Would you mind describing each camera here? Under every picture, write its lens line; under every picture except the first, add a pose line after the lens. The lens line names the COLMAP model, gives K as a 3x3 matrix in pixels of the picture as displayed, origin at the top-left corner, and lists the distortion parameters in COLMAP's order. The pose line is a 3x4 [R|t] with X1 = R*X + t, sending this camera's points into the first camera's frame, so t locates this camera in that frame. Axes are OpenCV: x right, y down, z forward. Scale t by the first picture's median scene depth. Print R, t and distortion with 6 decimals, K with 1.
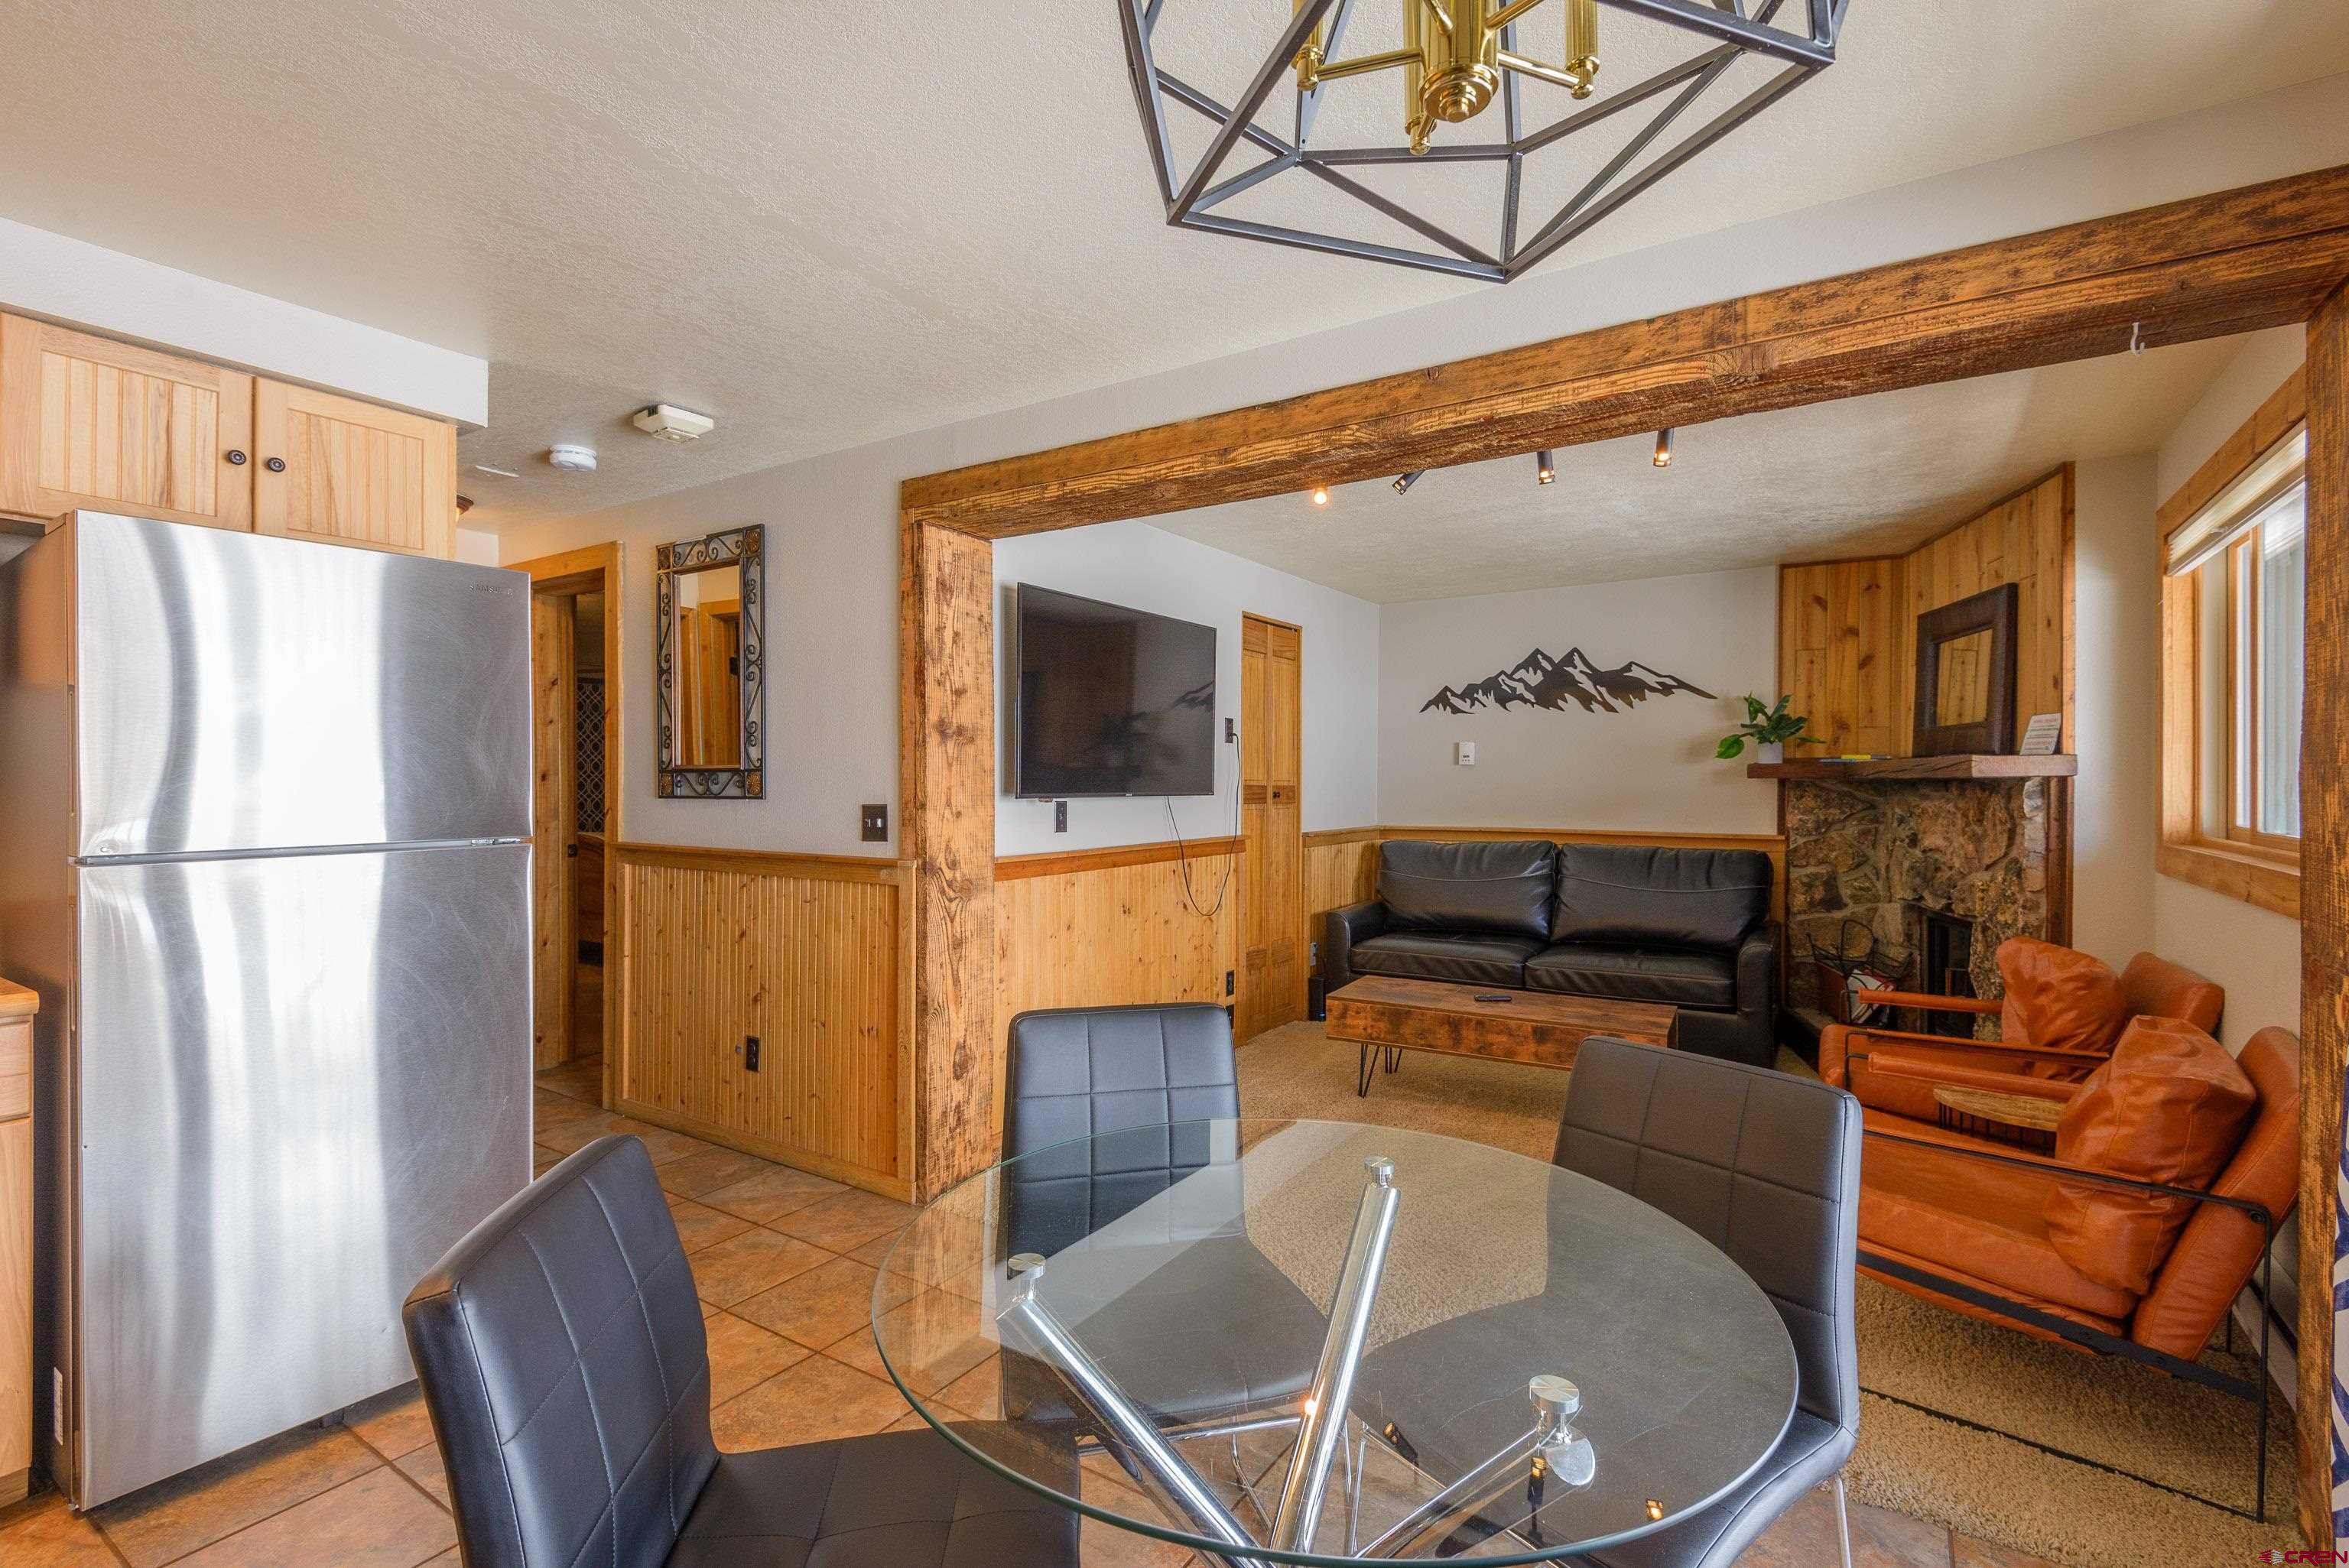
lens RADIAL K [[1070.4, 0, 1174.5], [0, 1070.4, 784.0], [0, 0, 1]] dist [0.032389, -0.011243]
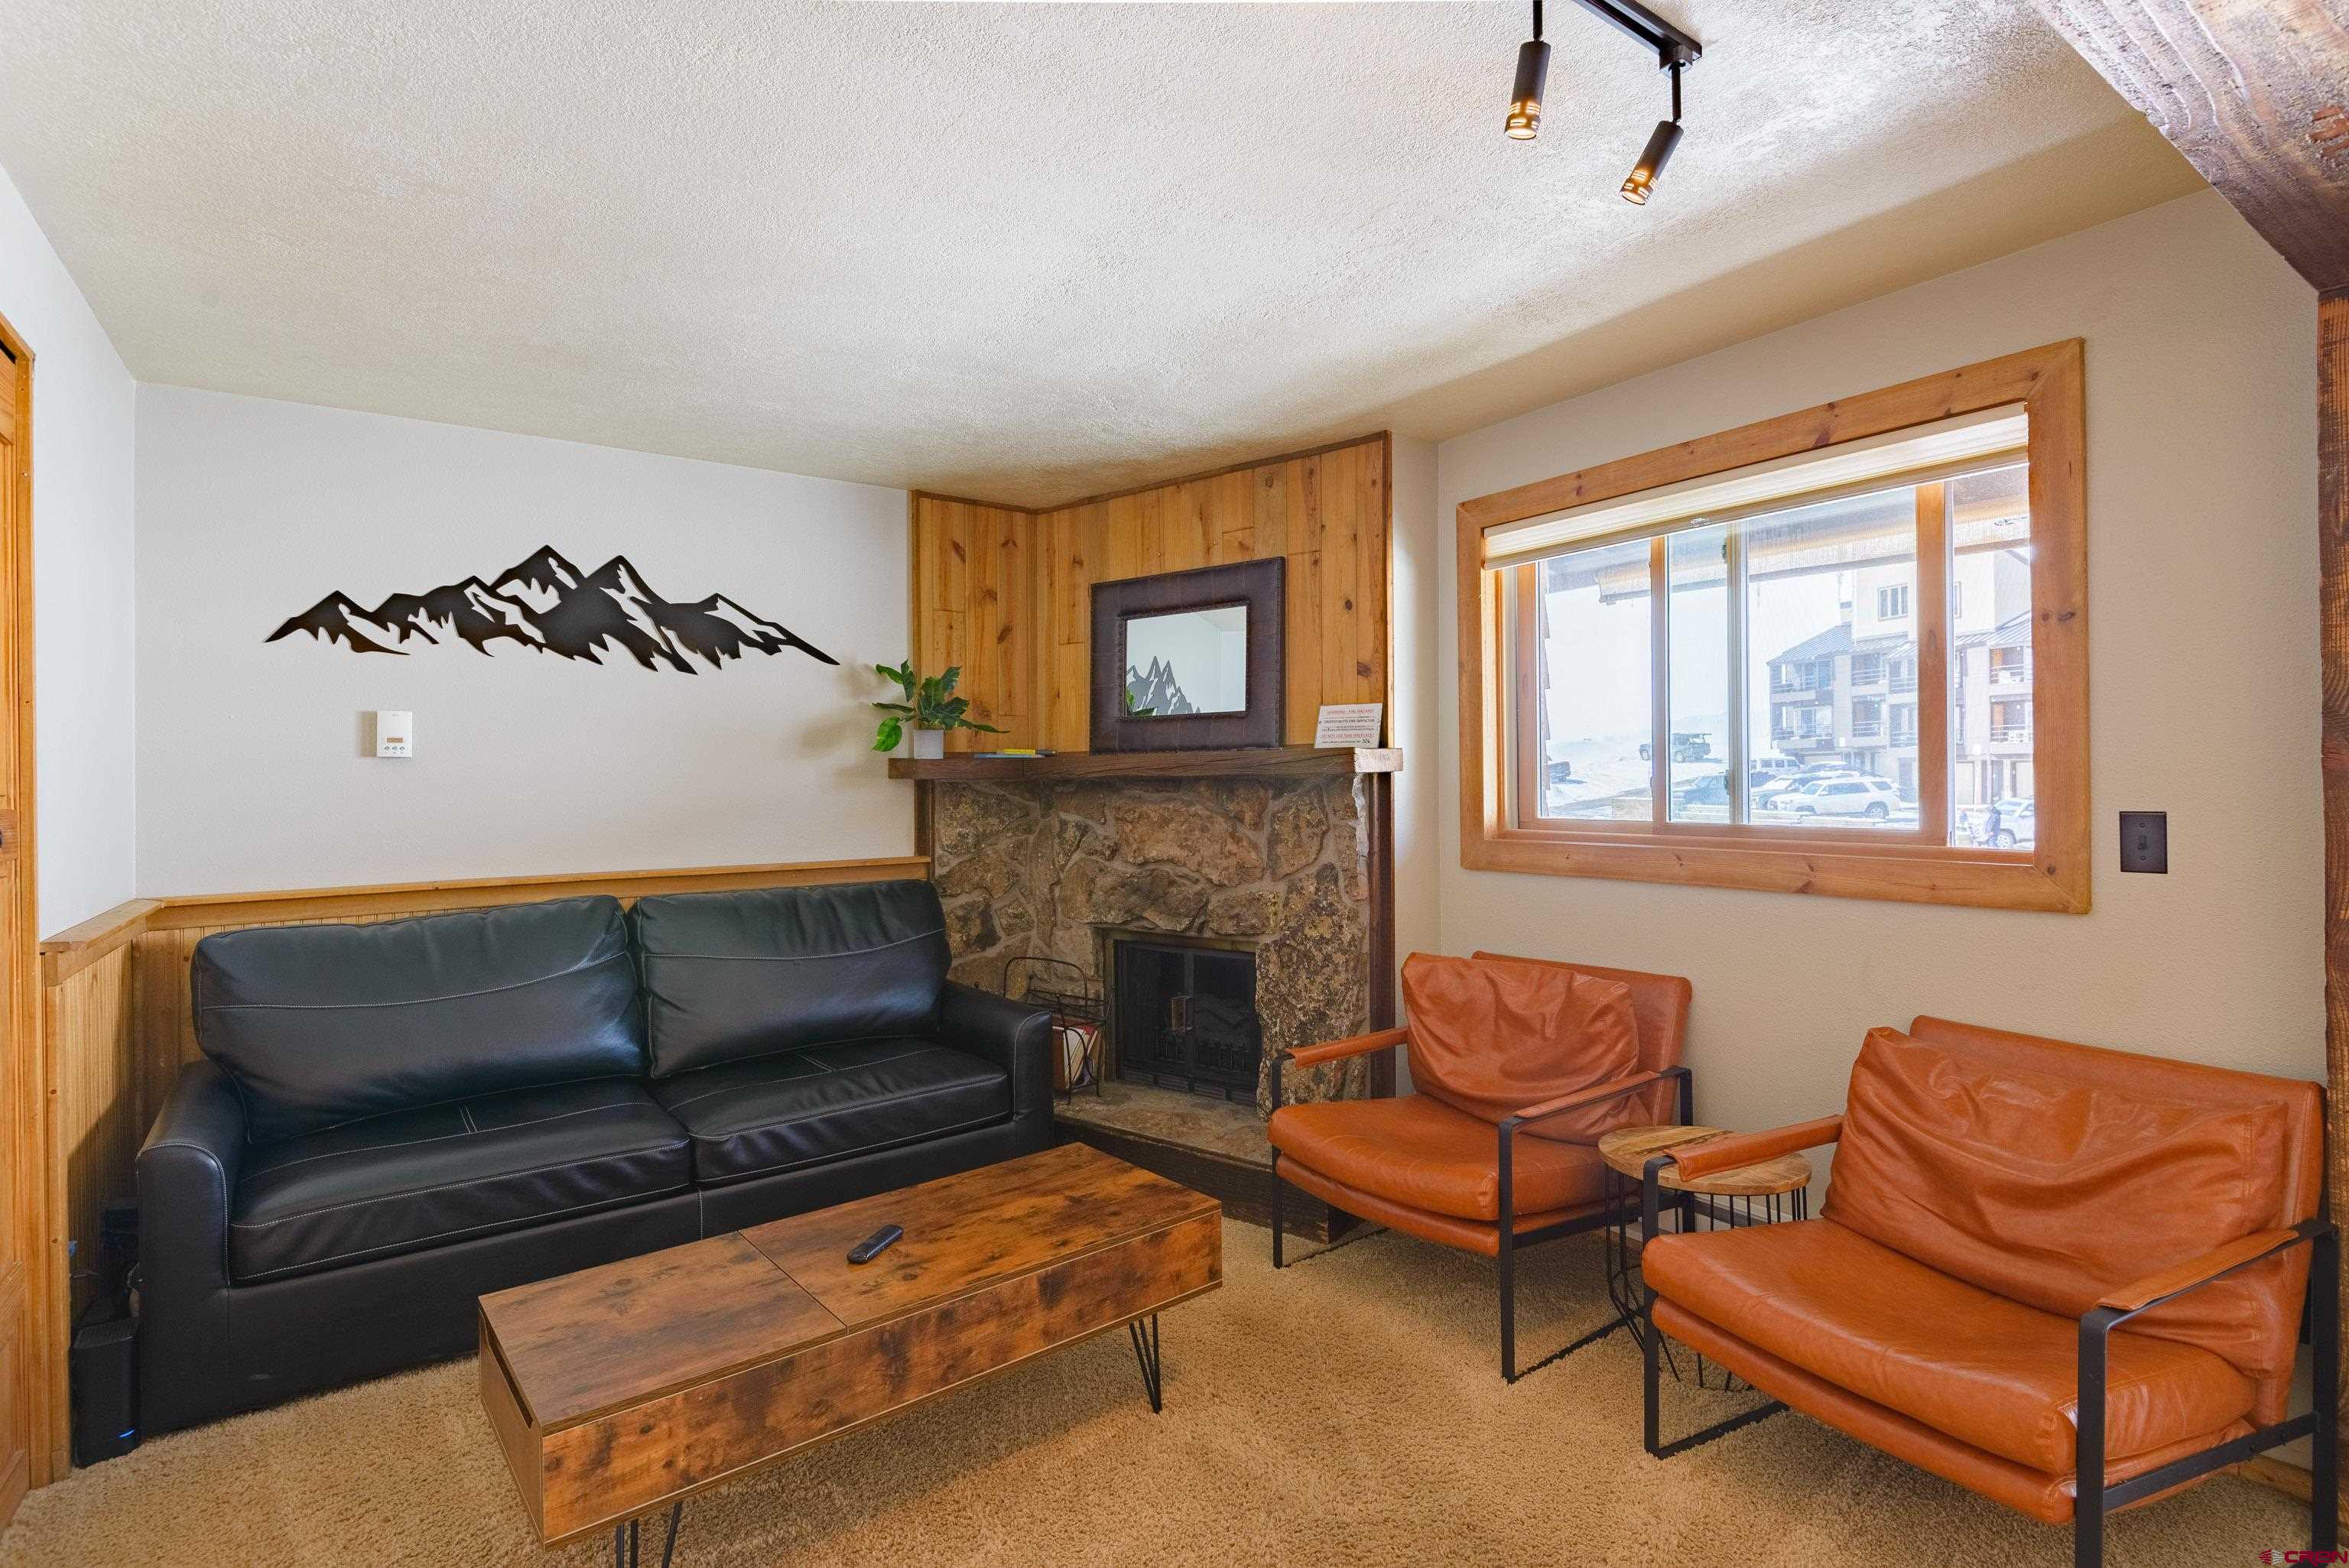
lens RADIAL K [[1127.3, 0, 1181.3], [0, 1127.3, 781.2], [0, 0, 1]] dist [0.032795, -0.025418]
pose [[0.367319, -0.006724, 0.930071, -0.097379], [0.015624, 0.999877, 0.001059, -0.002146], [-0.929964, 0.014142, 0.367379, 0.570450]]
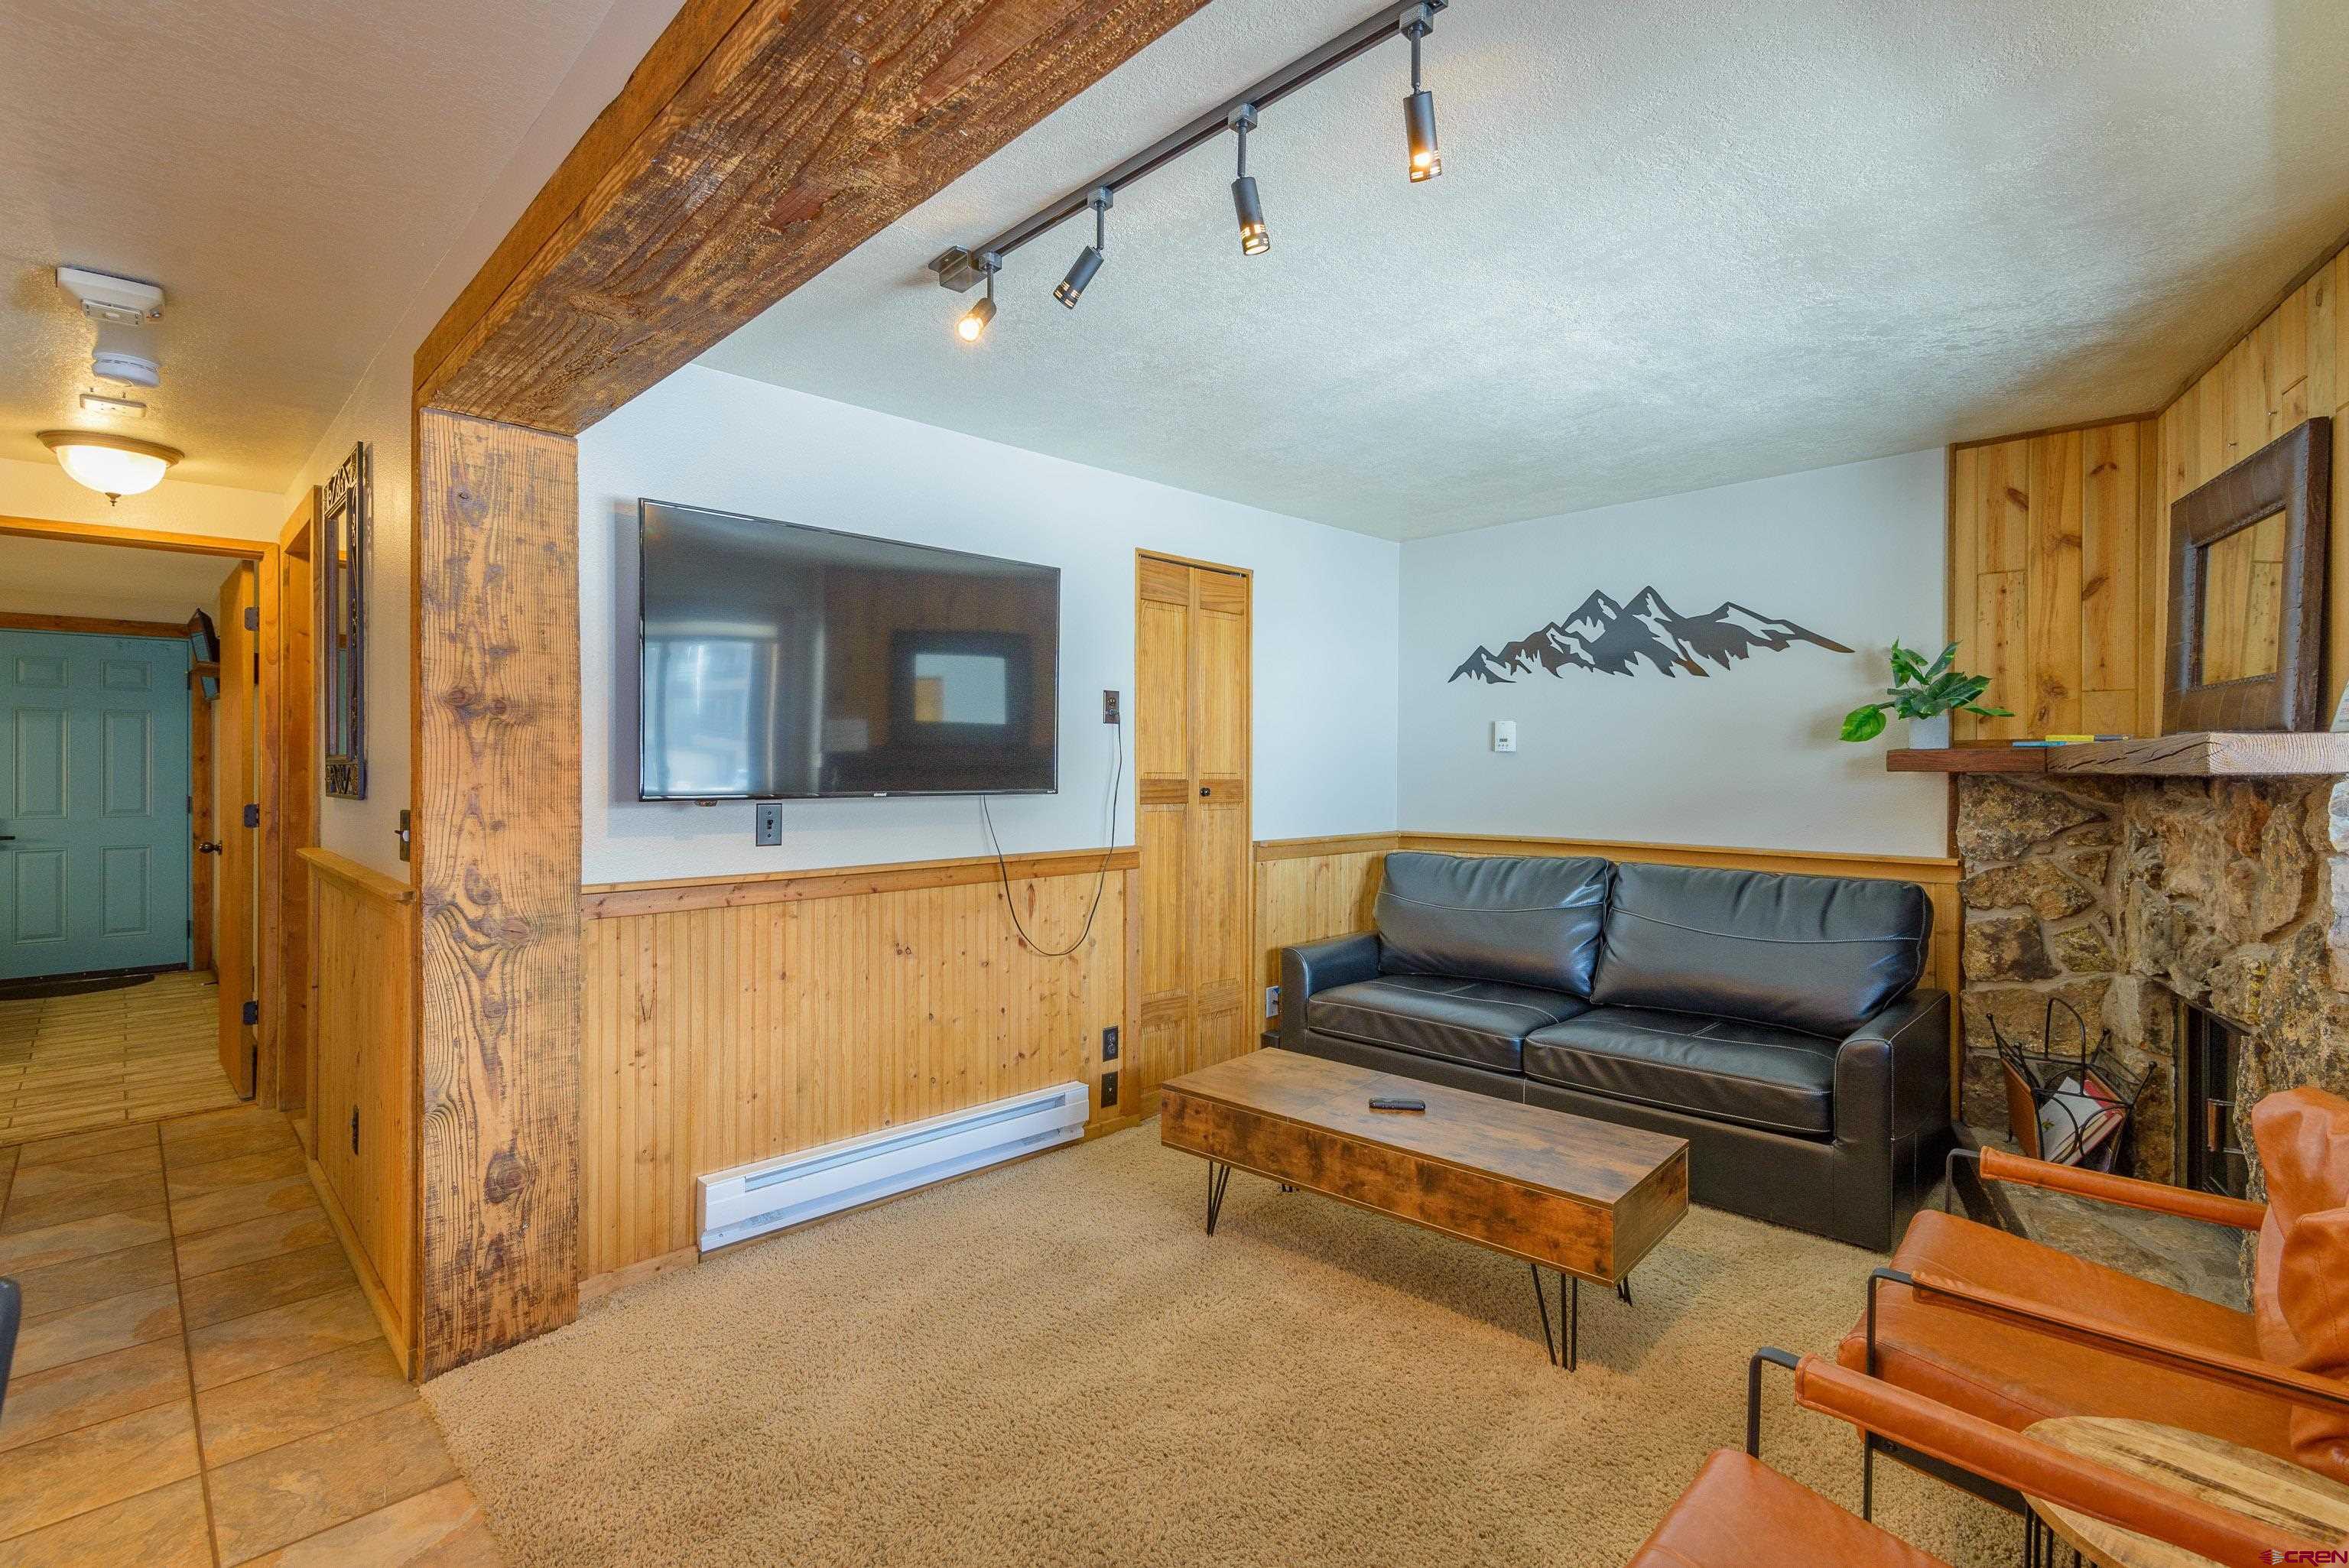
lens RADIAL K [[1089.8, 0, 1172.6], [0, 1089.8, 768.2], [0, 0, 1]] dist [0.030847, -0.015169]
pose [[0.976648, 0.001055, -0.214841, 0.253302], [-0.001452, 0.999998, -0.001691, -0.005669], [0.214839, 0.001963, 0.976648, 0.256643]]
